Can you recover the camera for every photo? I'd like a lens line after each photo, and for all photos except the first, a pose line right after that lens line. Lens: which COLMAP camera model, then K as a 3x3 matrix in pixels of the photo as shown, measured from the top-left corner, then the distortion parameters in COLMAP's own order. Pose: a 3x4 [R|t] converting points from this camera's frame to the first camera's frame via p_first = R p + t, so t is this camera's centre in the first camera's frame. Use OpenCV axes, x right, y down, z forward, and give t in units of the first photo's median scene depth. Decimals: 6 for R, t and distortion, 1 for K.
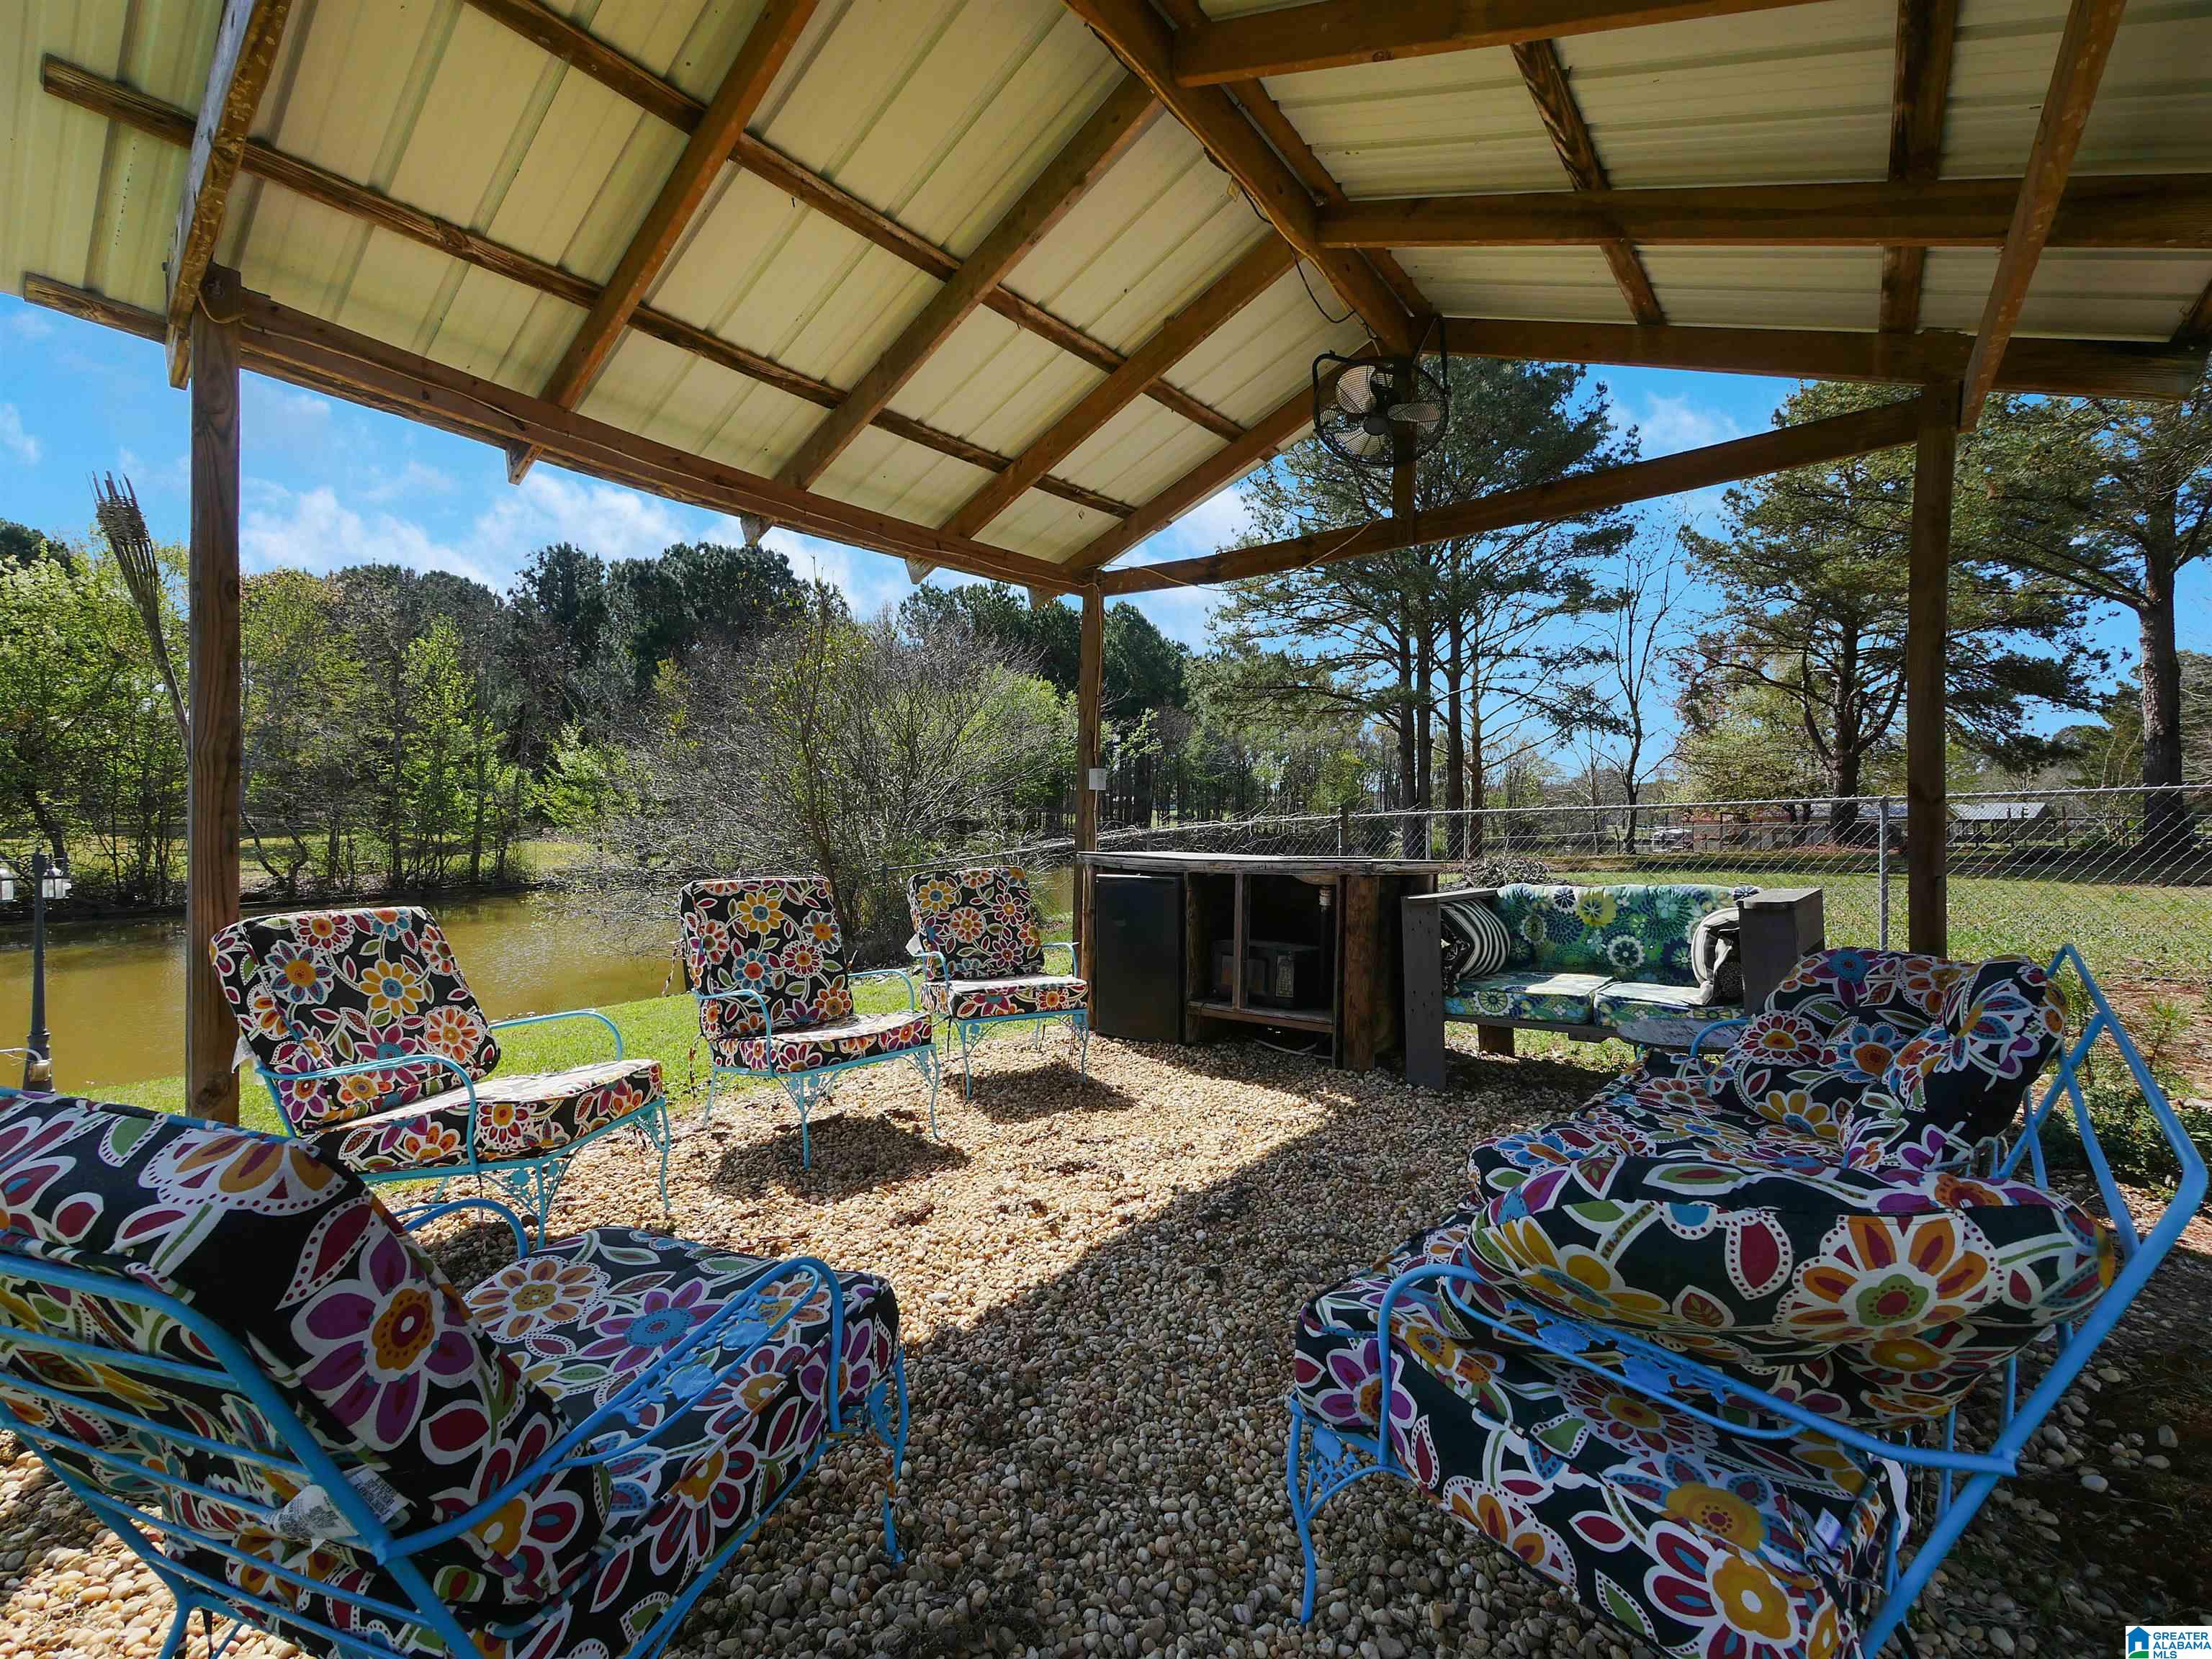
lens RADIAL K [[947.2, 0, 1106.0], [0, 947.2, 829.5], [0, 0, 1]] dist [0.001281, 0.000124]
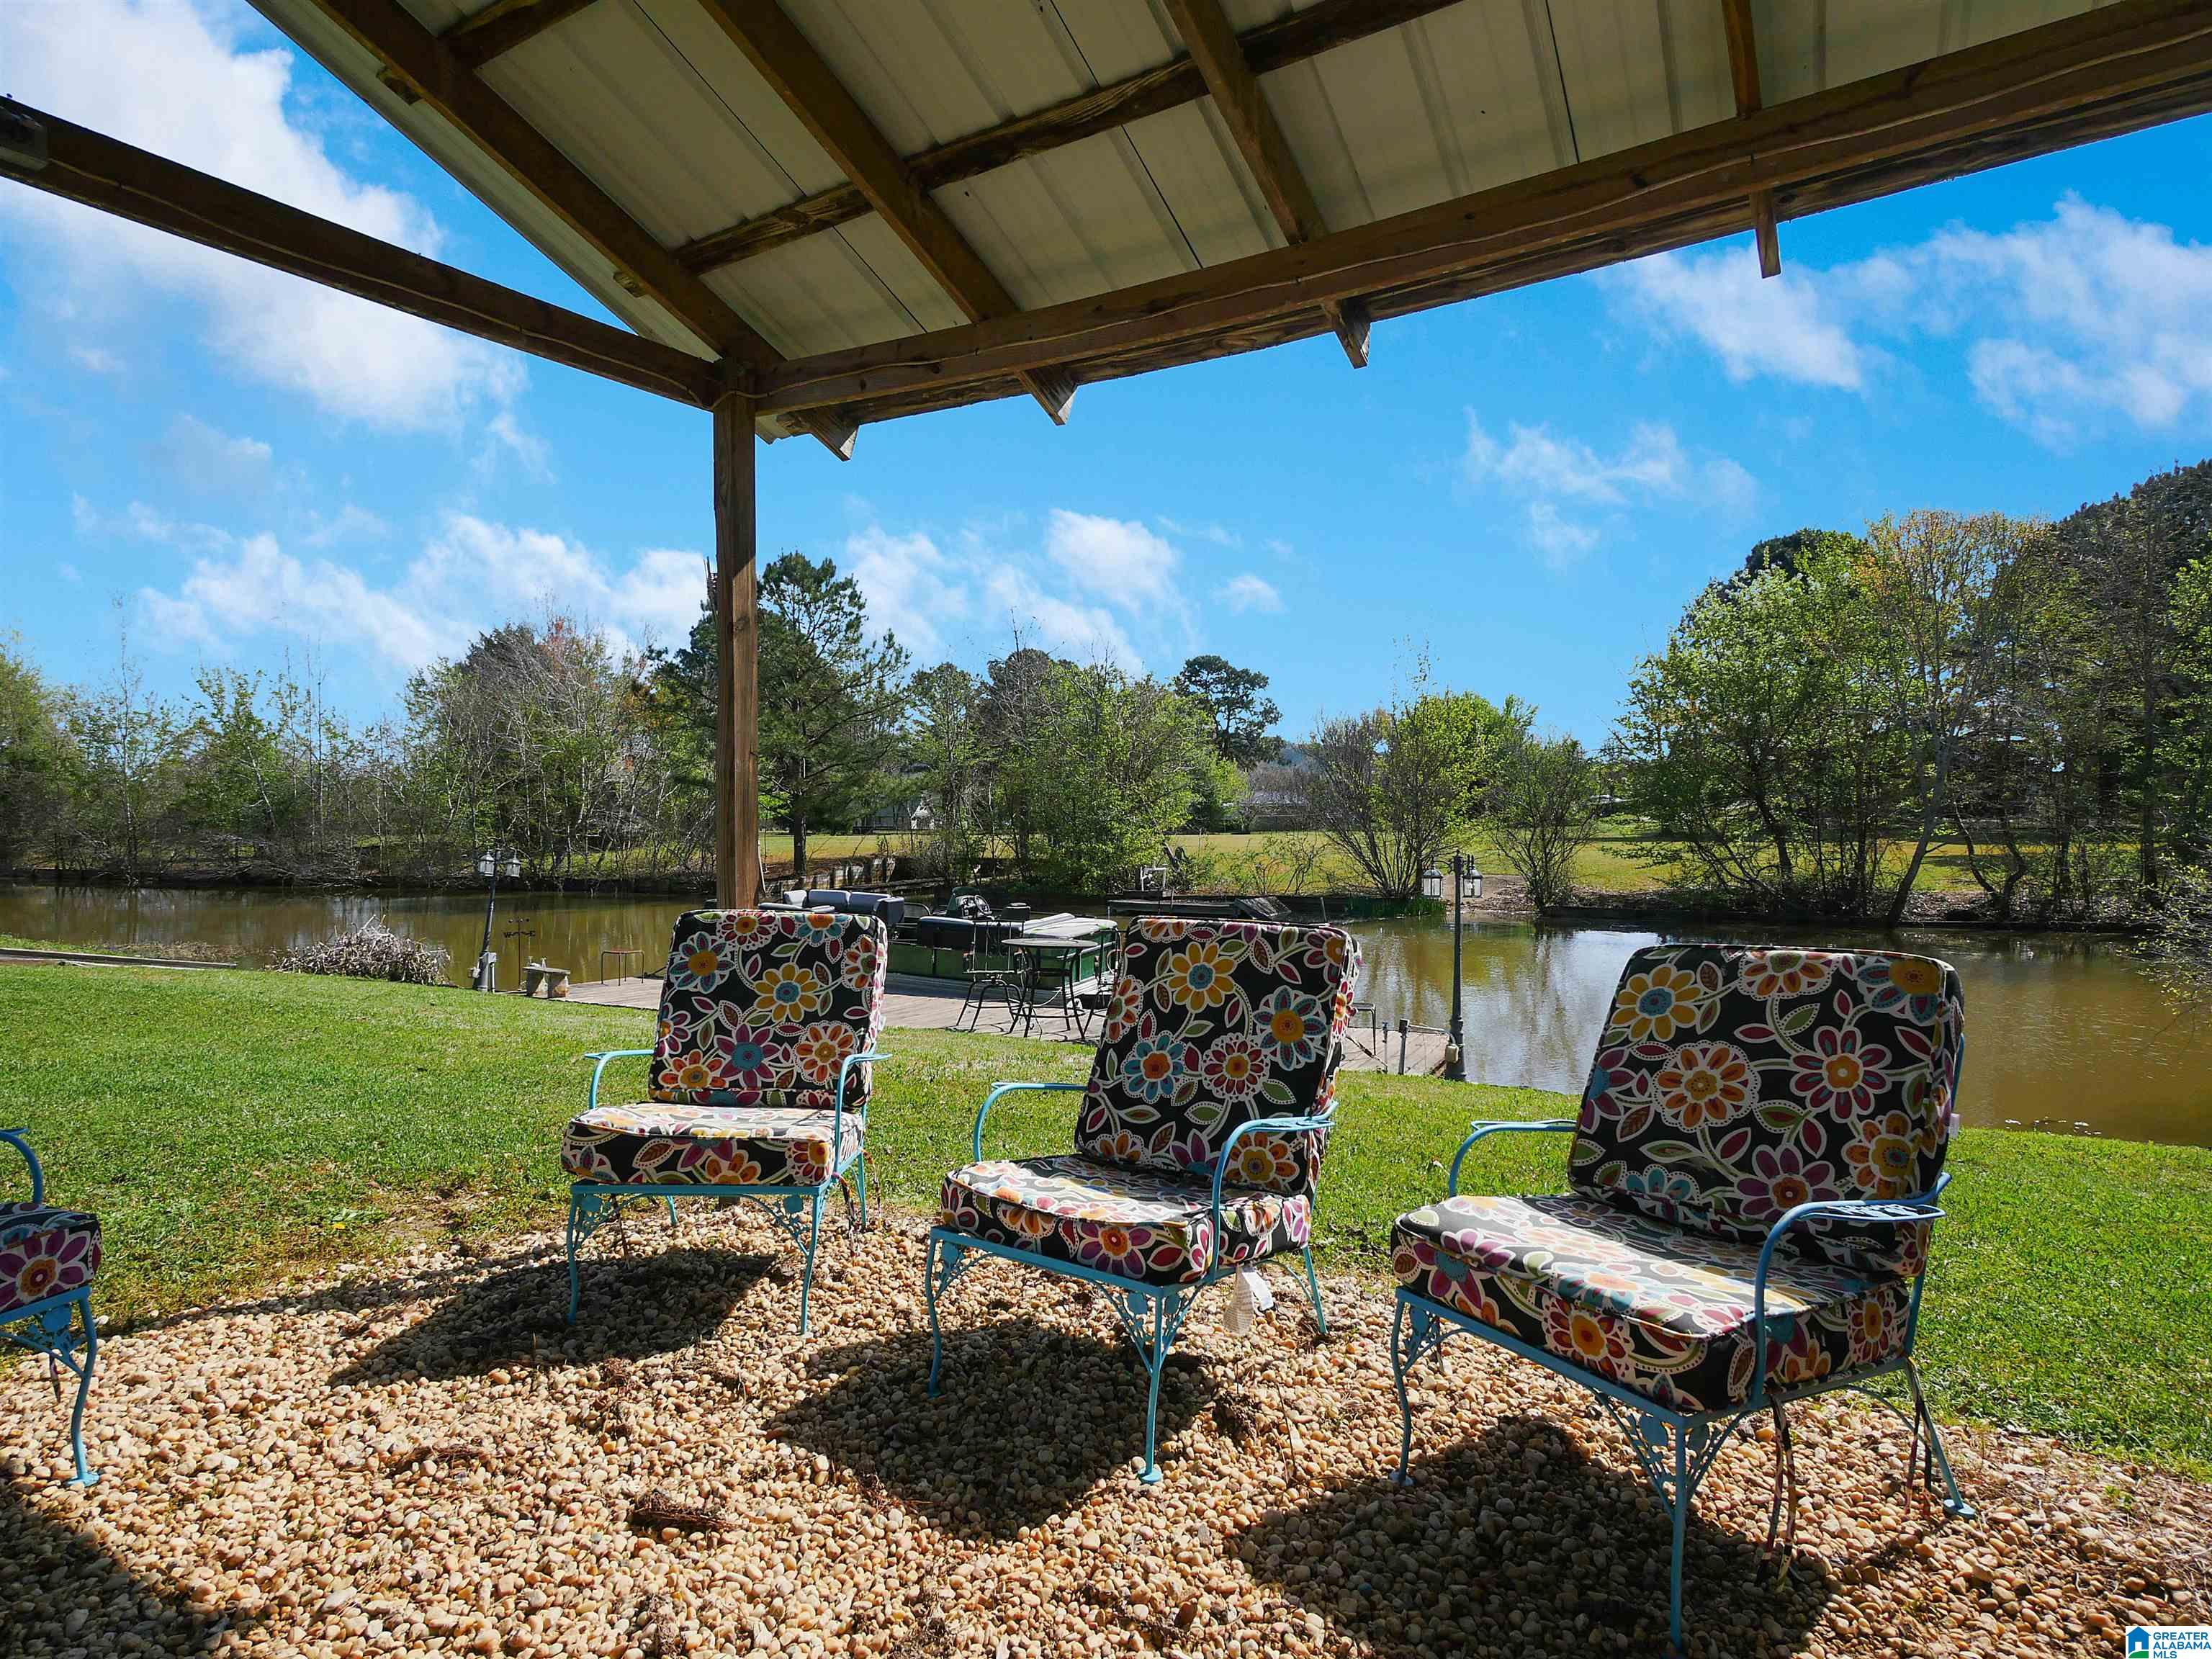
lens RADIAL K [[1190.9, 0, 1106.0], [0, 1190.9, 829.5], [0, 0, 1]] dist [-0.000596, -0.000082]
pose [[0.119614, 0.003435, -0.992814, 0.391712], [-0.007044, 0.999972, 0.002611, -0.008974], [0.992795, 0.006681, 0.119635, 0.839370]]
